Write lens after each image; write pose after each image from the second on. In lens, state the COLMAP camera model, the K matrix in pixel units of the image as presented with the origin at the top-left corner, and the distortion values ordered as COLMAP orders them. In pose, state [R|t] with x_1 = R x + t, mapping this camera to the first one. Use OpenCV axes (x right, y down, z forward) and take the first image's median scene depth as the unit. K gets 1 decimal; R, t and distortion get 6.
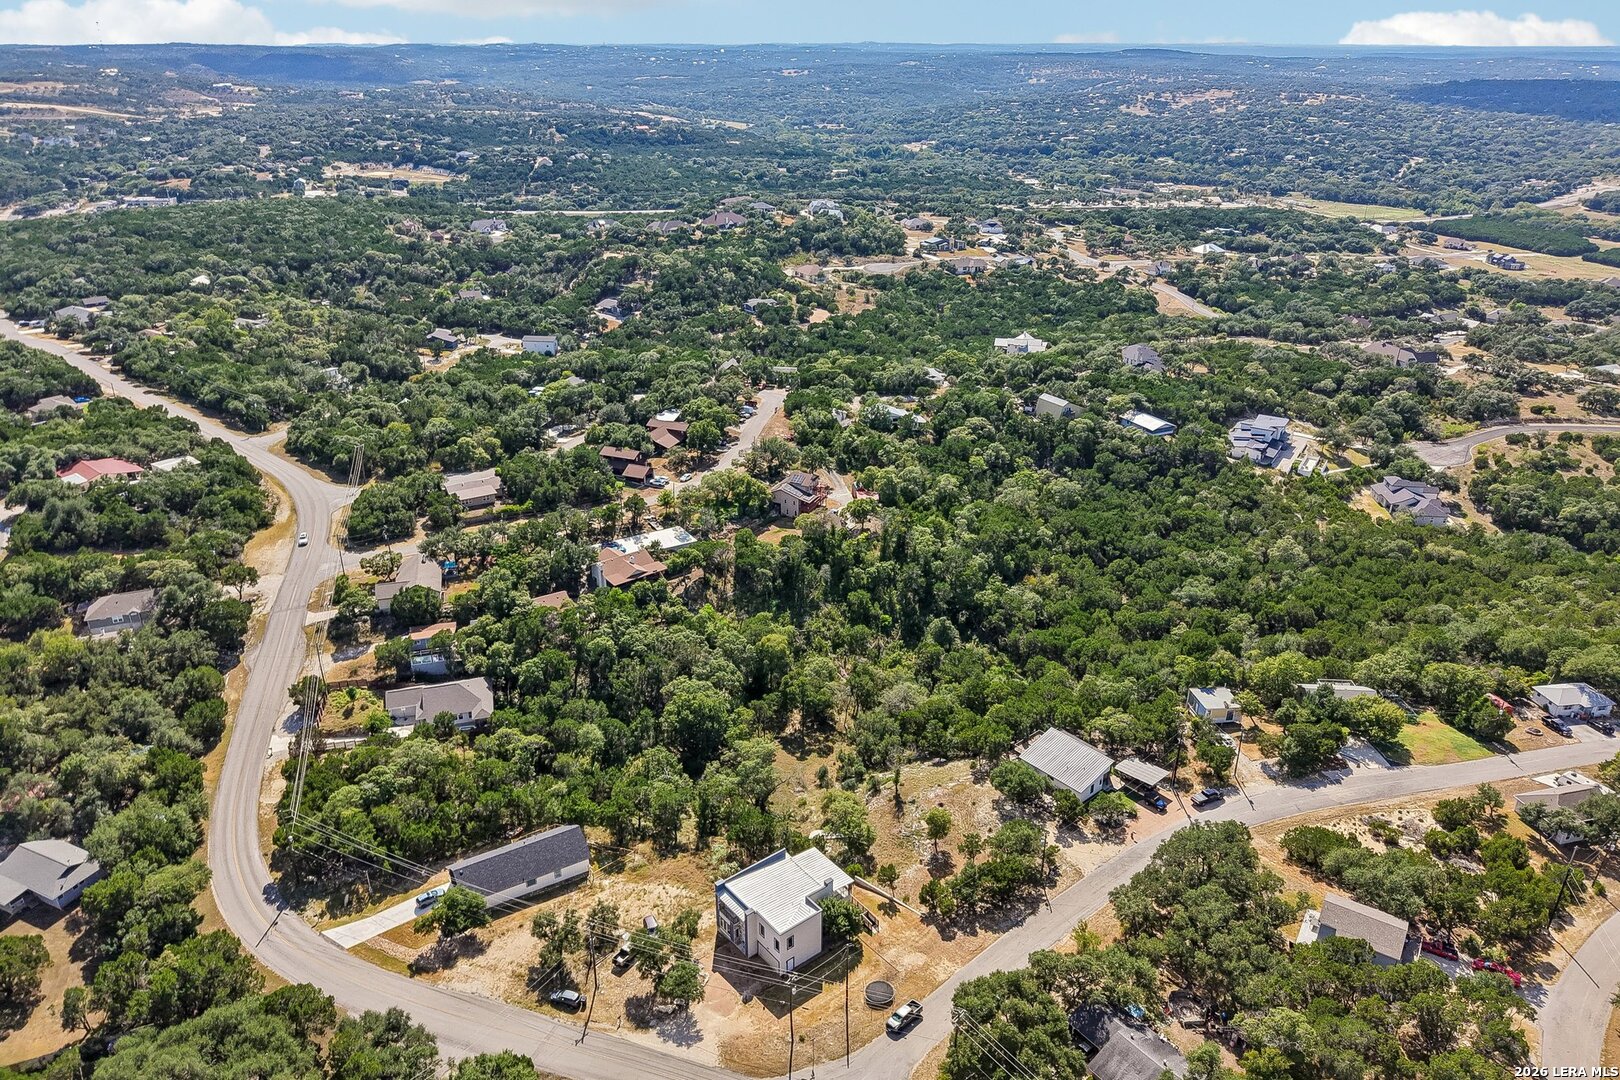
lens RADIAL K [[1087.5, 0, 806.2], [0, 1087.5, 548.3], [0, 0, 1]] dist [0.020837, -0.012690]
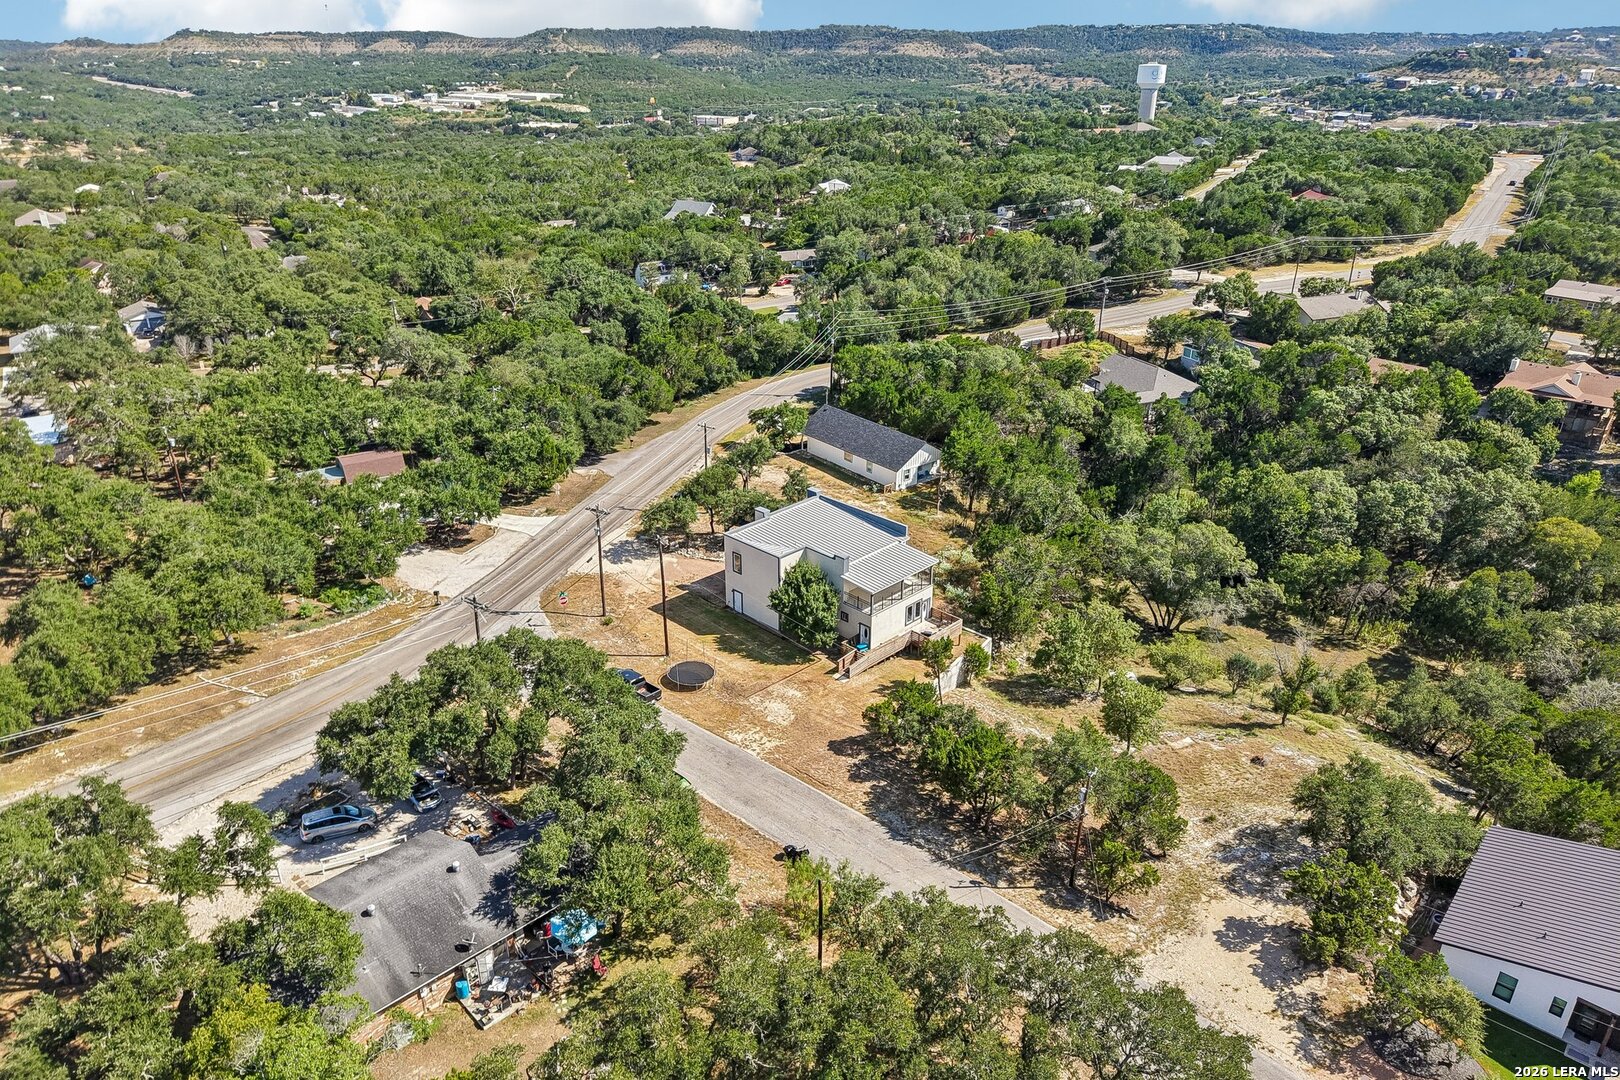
lens RADIAL K [[1092.8, 0, 805.3], [0, 1092.8, 539.5], [0, 0, 1]] dist [0.023349, -0.018347]
pose [[0.122755, 0.410894, -0.903381, 0.462838], [-0.419056, 0.846597, 0.328123, 0.086681], [0.899624, 0.338289, 0.276112, 0.665013]]
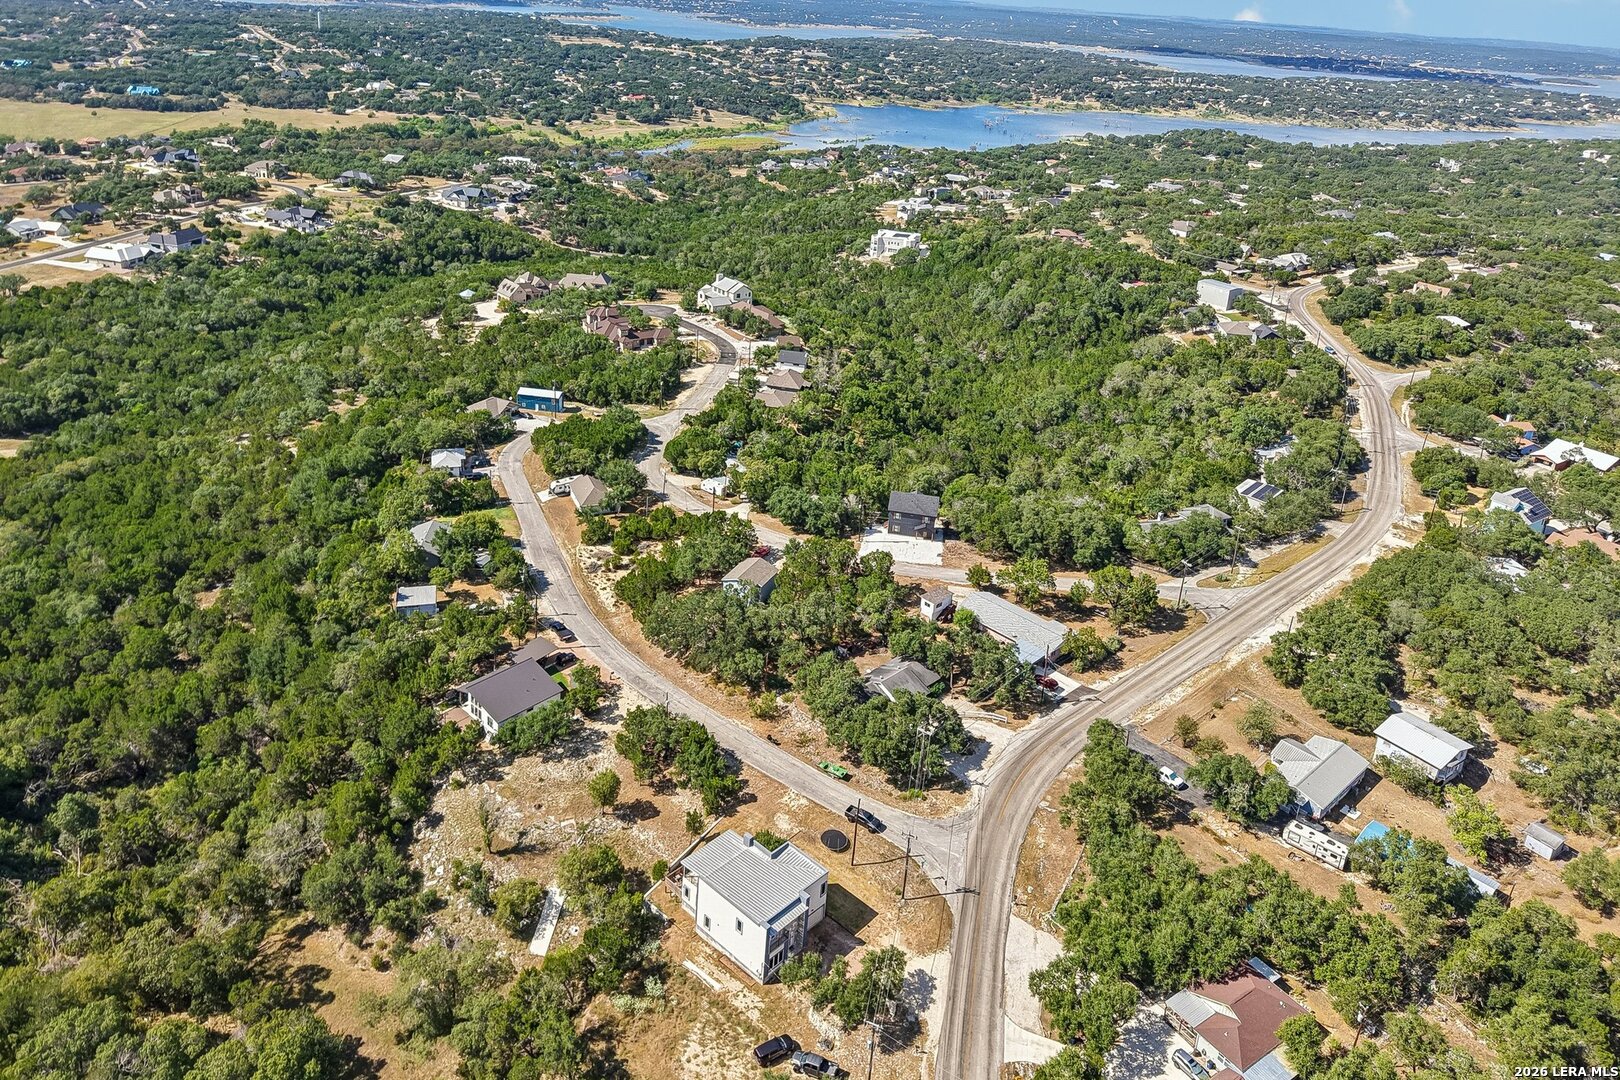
lens RADIAL K [[1145.0, 0, 783.0], [0, 1145.0, 341.8], [0, 0, 1]] dist [0.022882, -0.019148]
pose [[-0.135240, -0.300888, 0.944021, -0.661620], [0.363556, 0.871249, 0.329776, -0.325154], [-0.921704, 0.387803, -0.008438, 0.665431]]
